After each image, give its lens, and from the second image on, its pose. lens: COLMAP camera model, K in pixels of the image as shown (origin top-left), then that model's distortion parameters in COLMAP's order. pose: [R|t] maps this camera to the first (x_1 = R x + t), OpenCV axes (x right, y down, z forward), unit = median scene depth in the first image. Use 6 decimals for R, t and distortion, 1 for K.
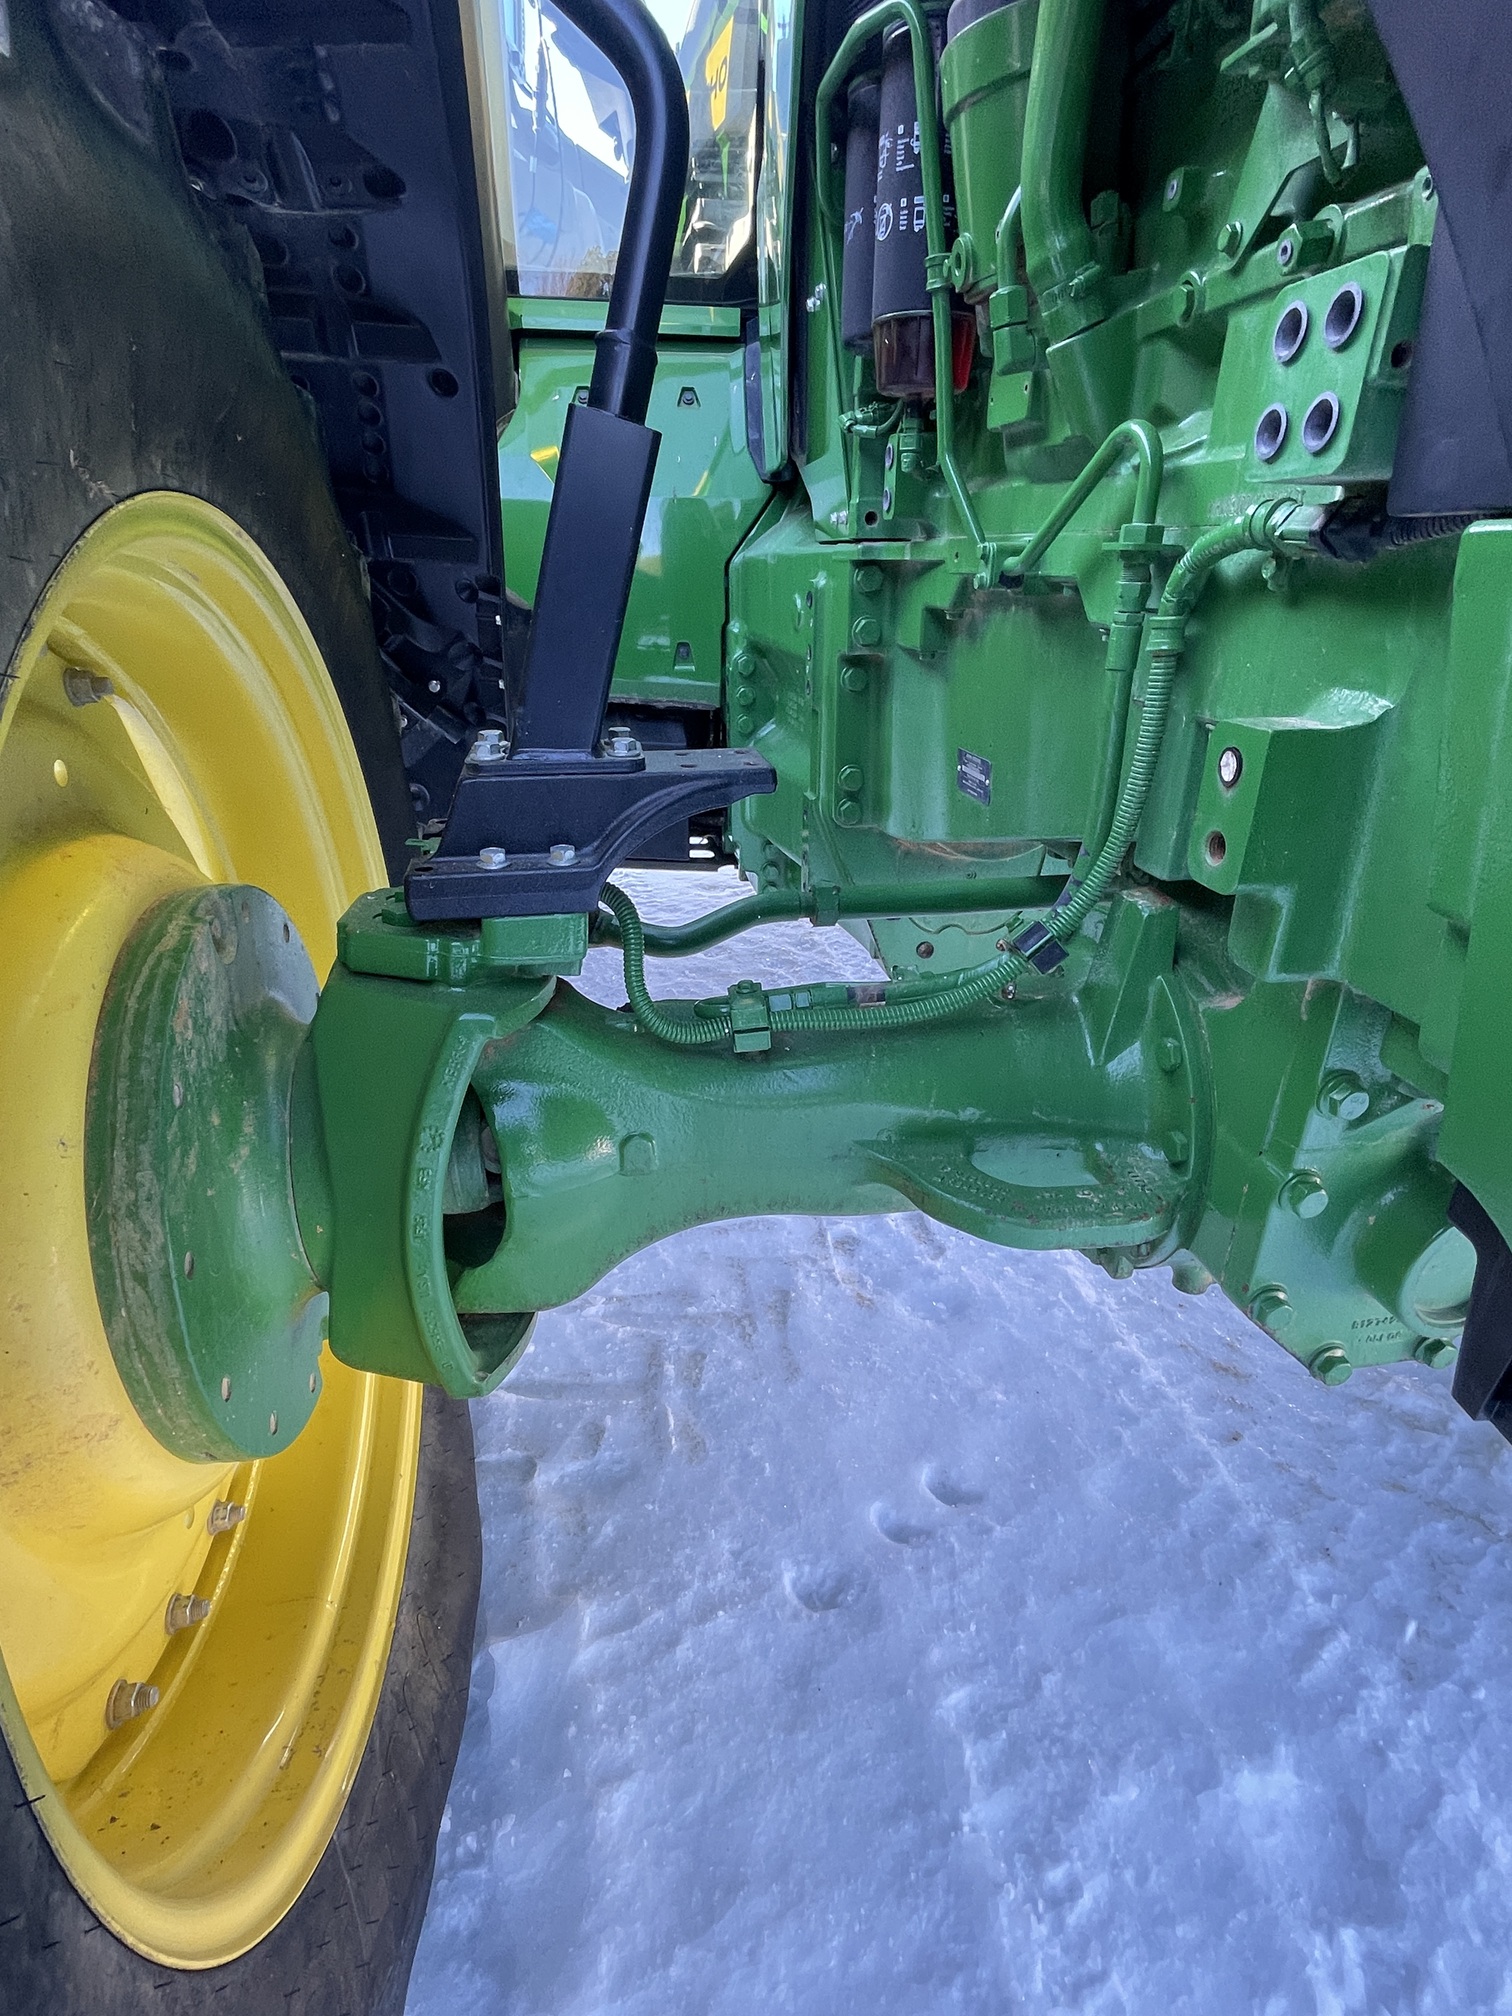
lens RADIAL K [[967.4, 0, 757.2], [0, 967.4, 1007.3], [0, 0, 1]] dist [-0.006409, 0.002316]
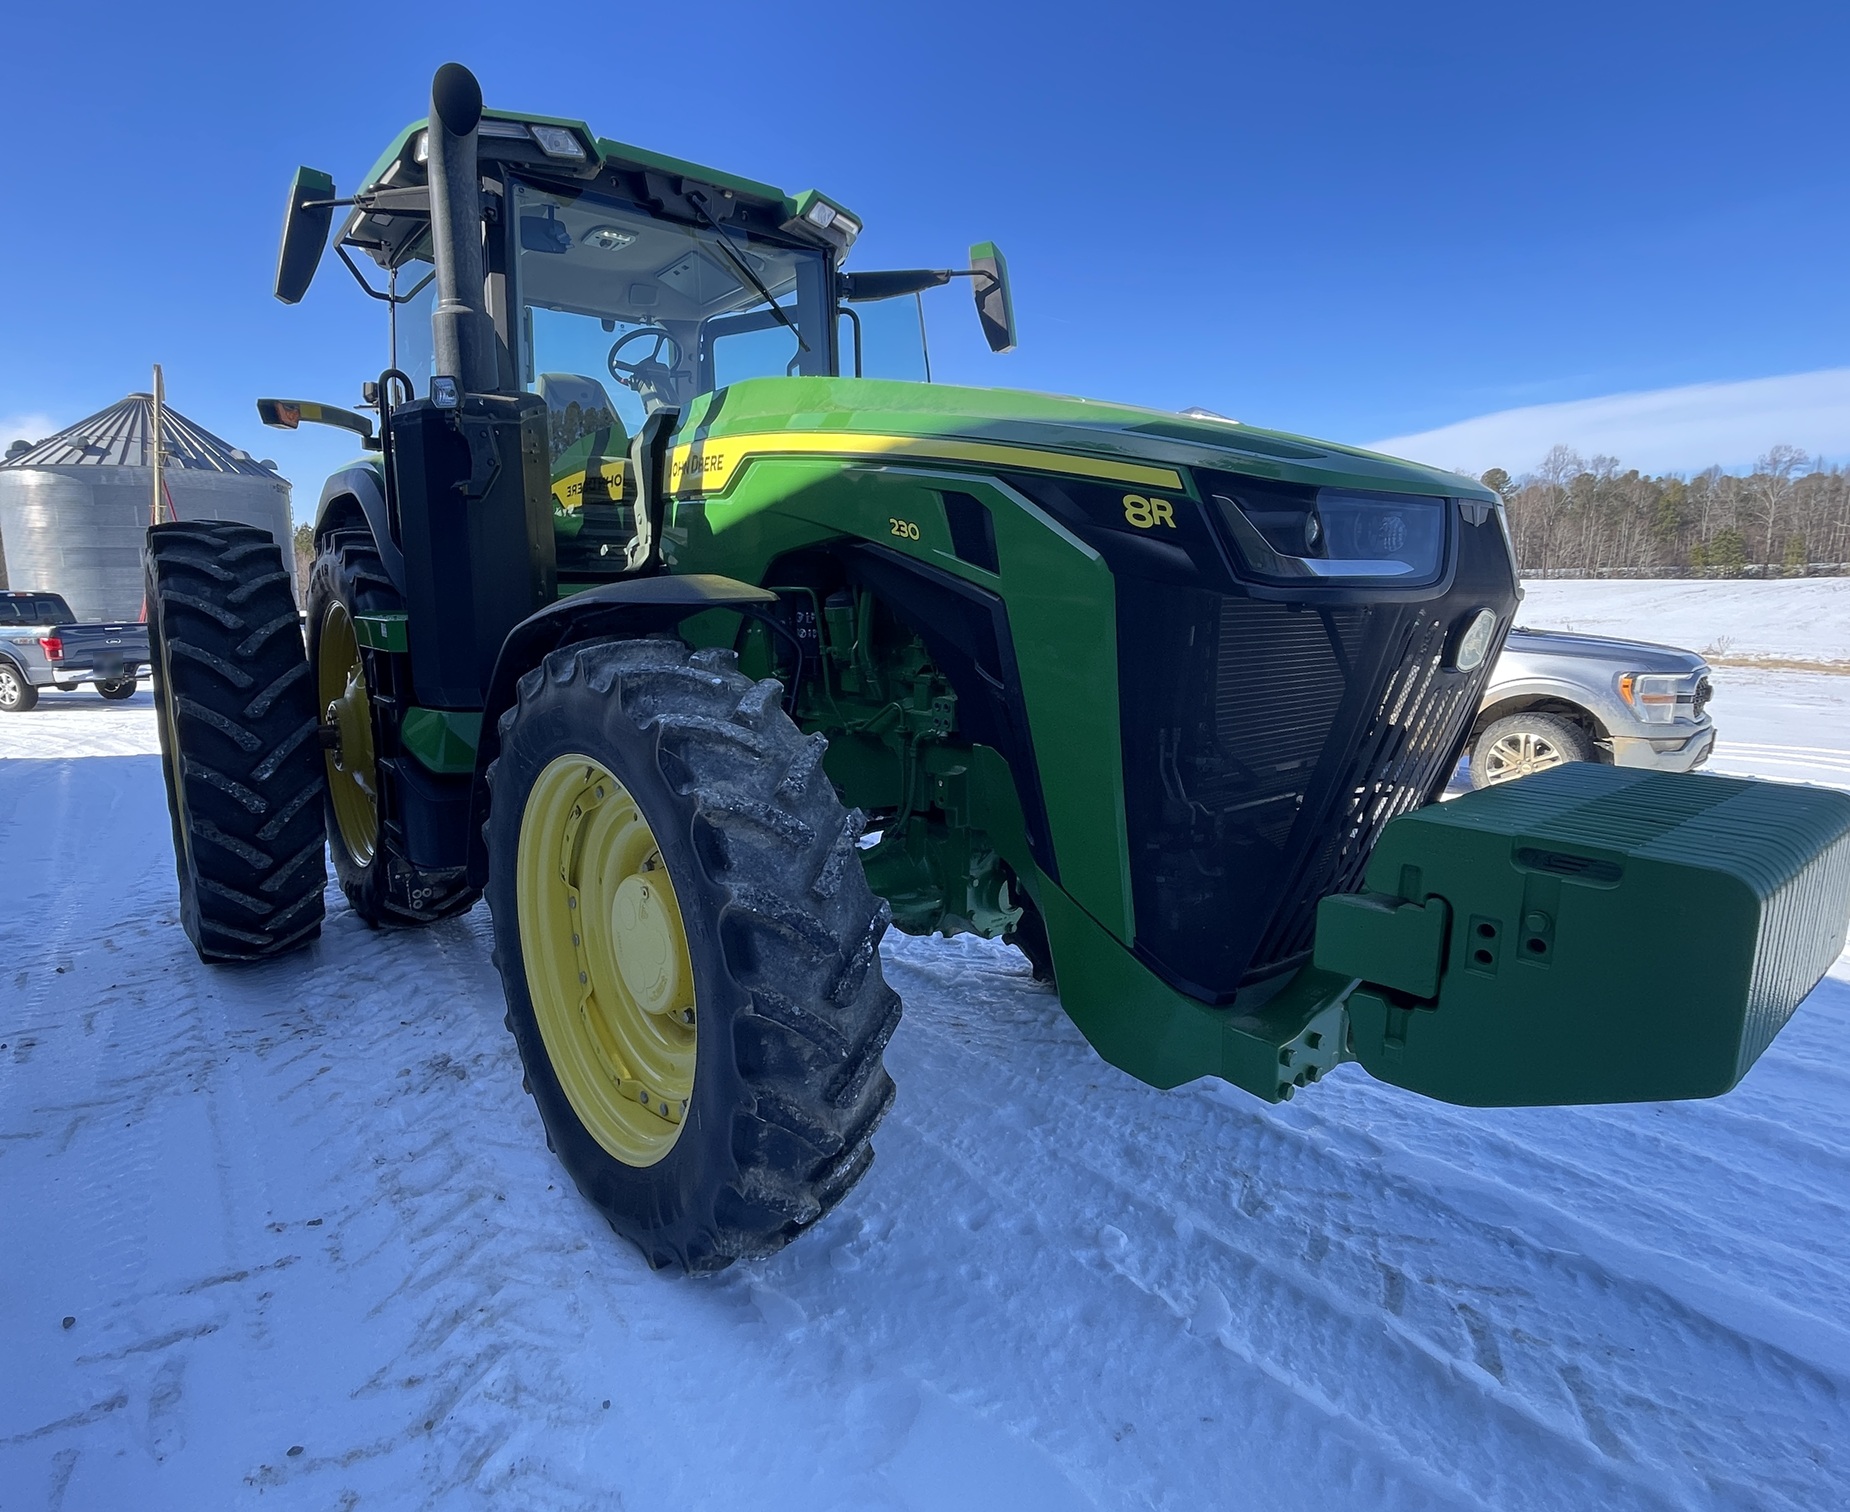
lens RADIAL K [[960.6, 0, 909.5], [0, 960.6, 762.5], [0, 0, 1]] dist [-0.029752, -0.000468]
pose [[0.854729, -0.087732, 0.511607, -1.612557], [0.213592, 0.957749, -0.192604, 0.415793], [-0.473094, 0.273899, 0.837354, -2.288457]]
